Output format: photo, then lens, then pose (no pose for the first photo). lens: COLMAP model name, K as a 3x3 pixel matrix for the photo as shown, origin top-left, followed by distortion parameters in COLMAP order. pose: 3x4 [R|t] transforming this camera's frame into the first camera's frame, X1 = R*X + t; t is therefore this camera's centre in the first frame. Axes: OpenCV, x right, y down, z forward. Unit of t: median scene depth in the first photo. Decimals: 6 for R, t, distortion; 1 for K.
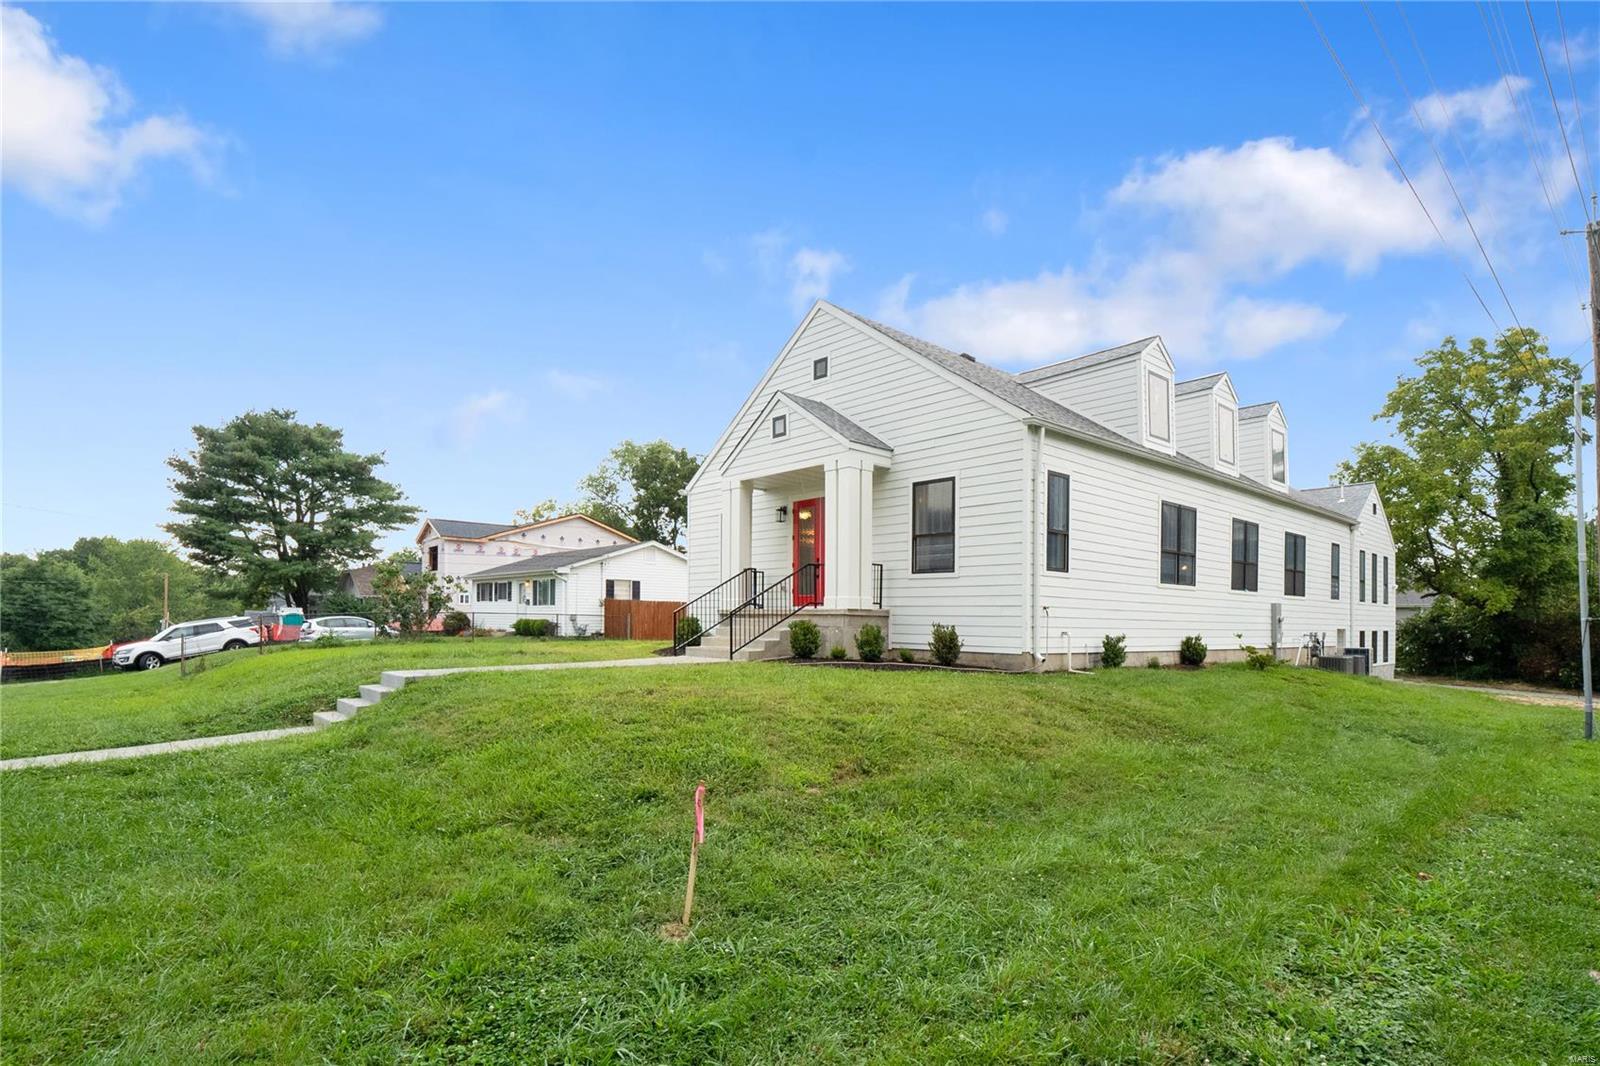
lens RADIAL K [[778.3, 0, 807.4], [0, 778.3, 575.1], [0, 0, 1]] dist [-0.019205, -0.000446]
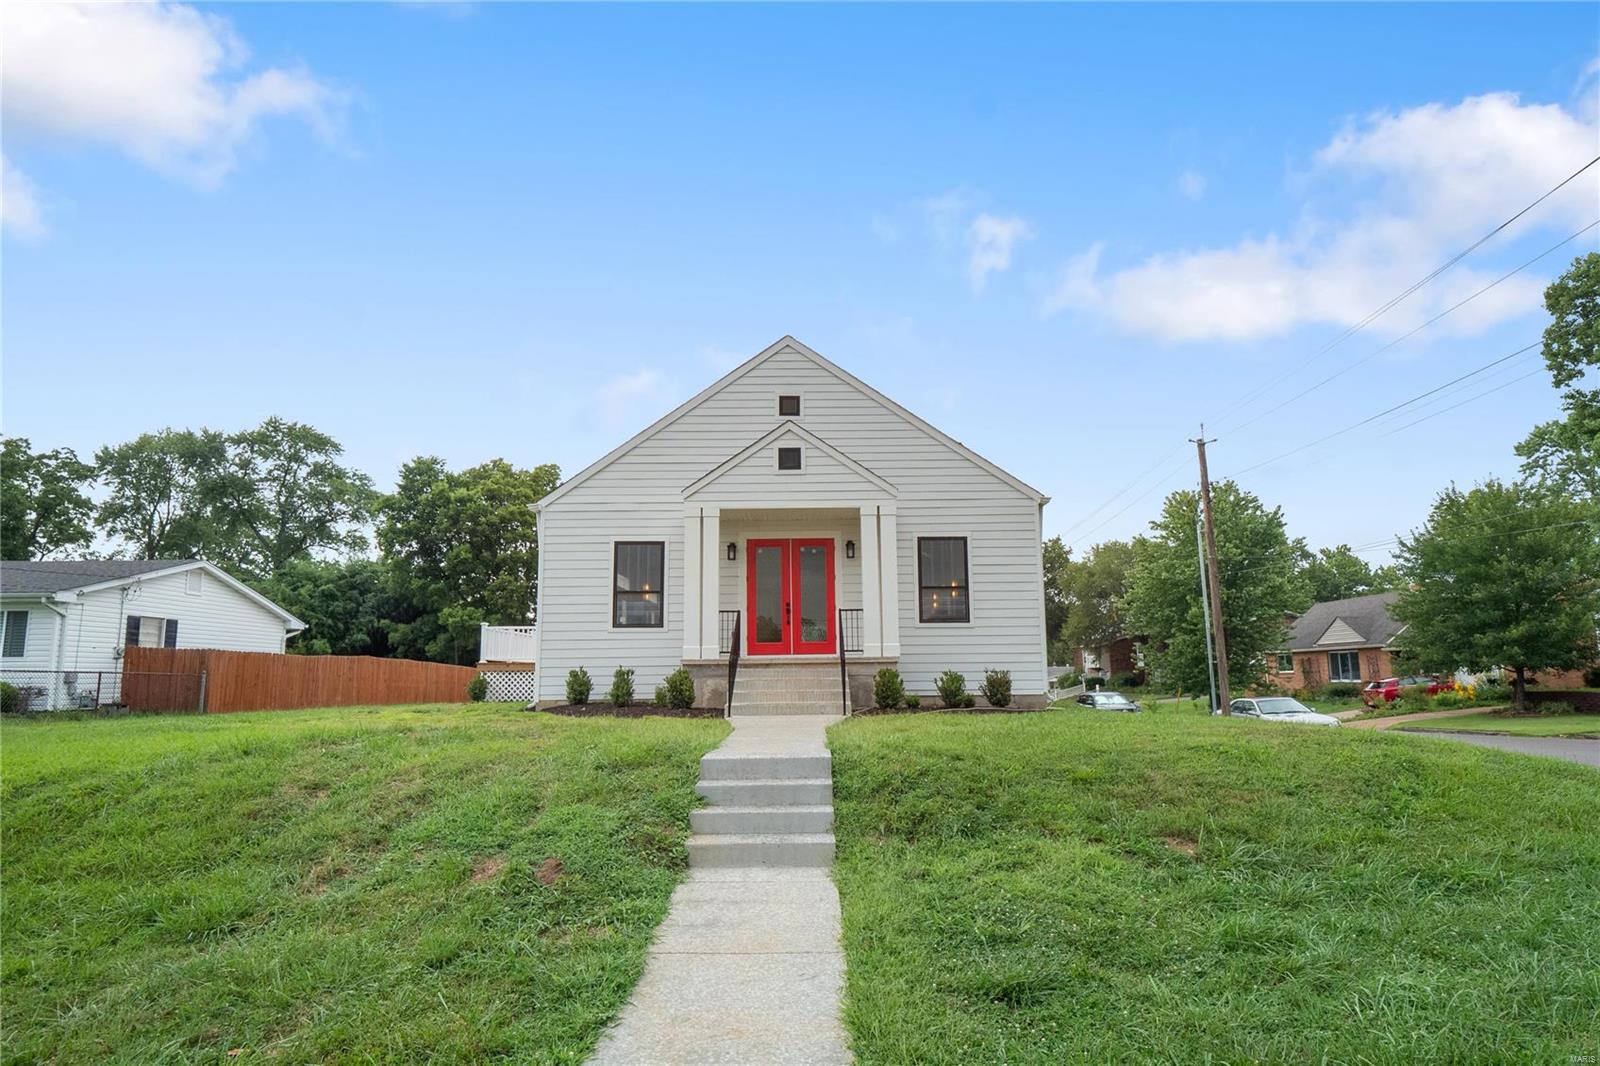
lens RADIAL K [[761.9, 0, 802.8], [0, 761.9, 570.9], [0, 0, 1]] dist [0.000675, 0.000138]
pose [[0.683546, 0.082672, 0.725210, -0.861319], [-0.024856, 0.995625, -0.090070, 0.029541], [-0.729484, 0.043541, 0.682611, 0.486971]]
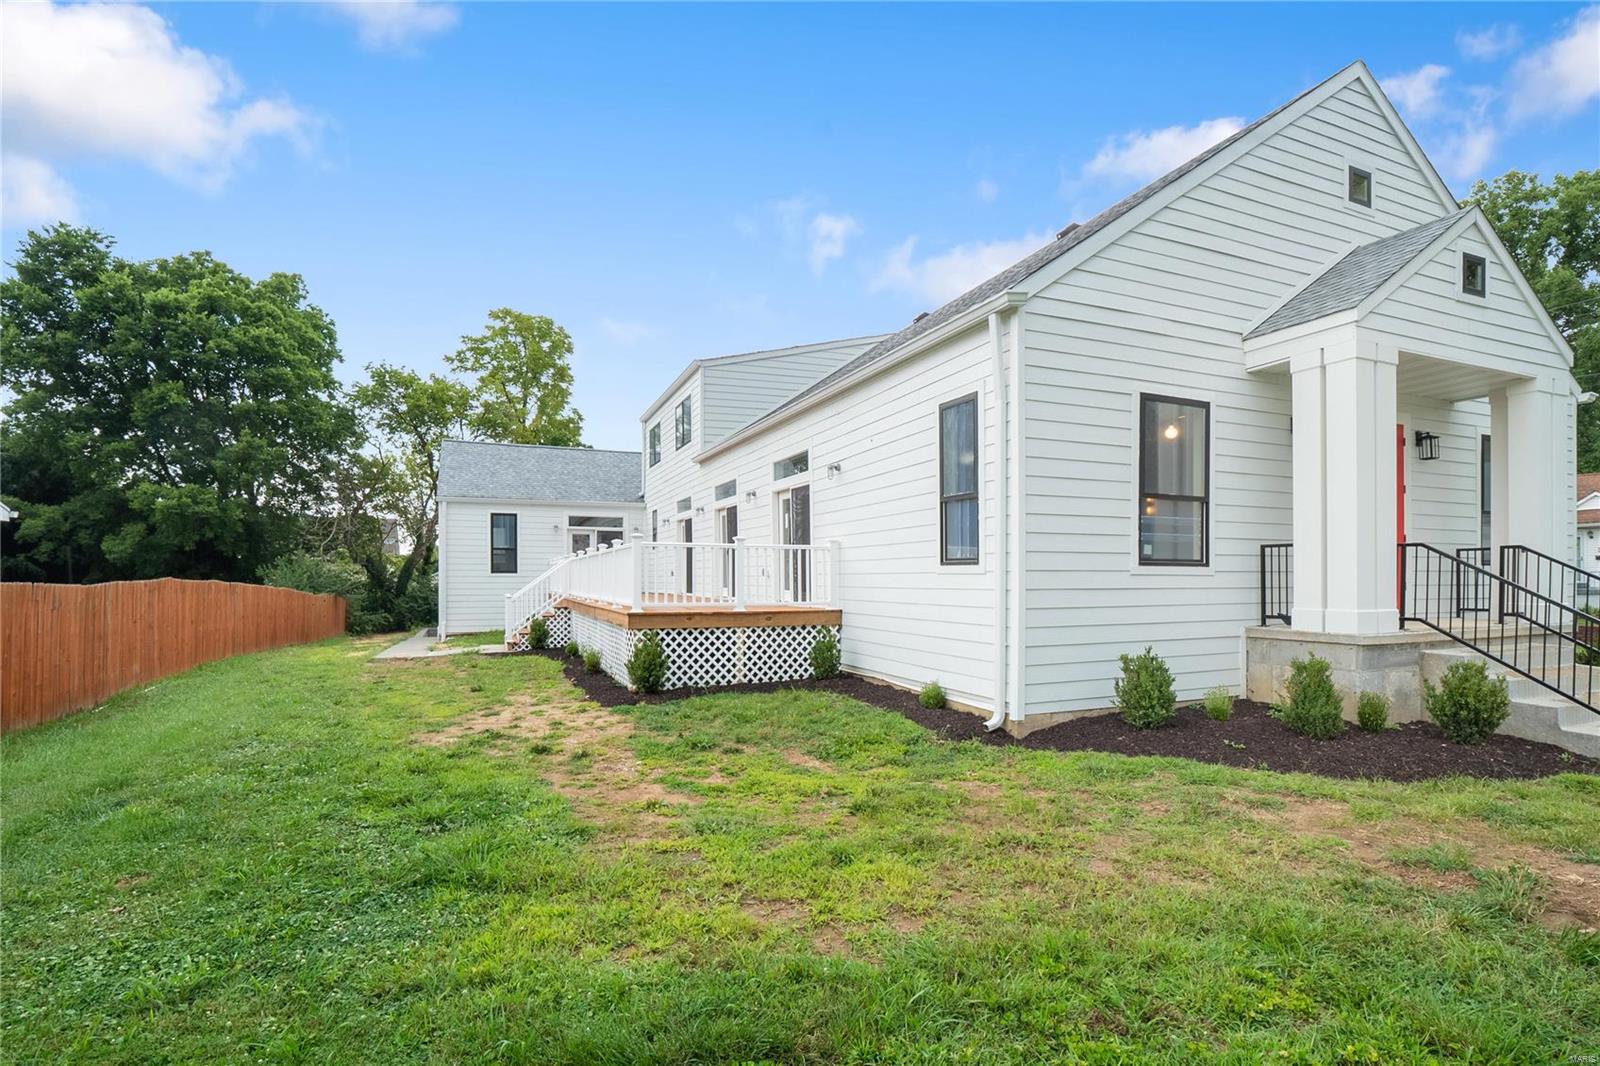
lens RADIAL K [[778.3, 0, 807.4], [0, 778.3, 575.1], [0, 0, 1]] dist [-0.019205, -0.000446]
pose [[0.335113, -0.014517, 0.942066, -0.857200], [-0.050786, 0.998149, 0.033447, 0.017627], [-0.940808, -0.059052, 0.333755, 1.592767]]
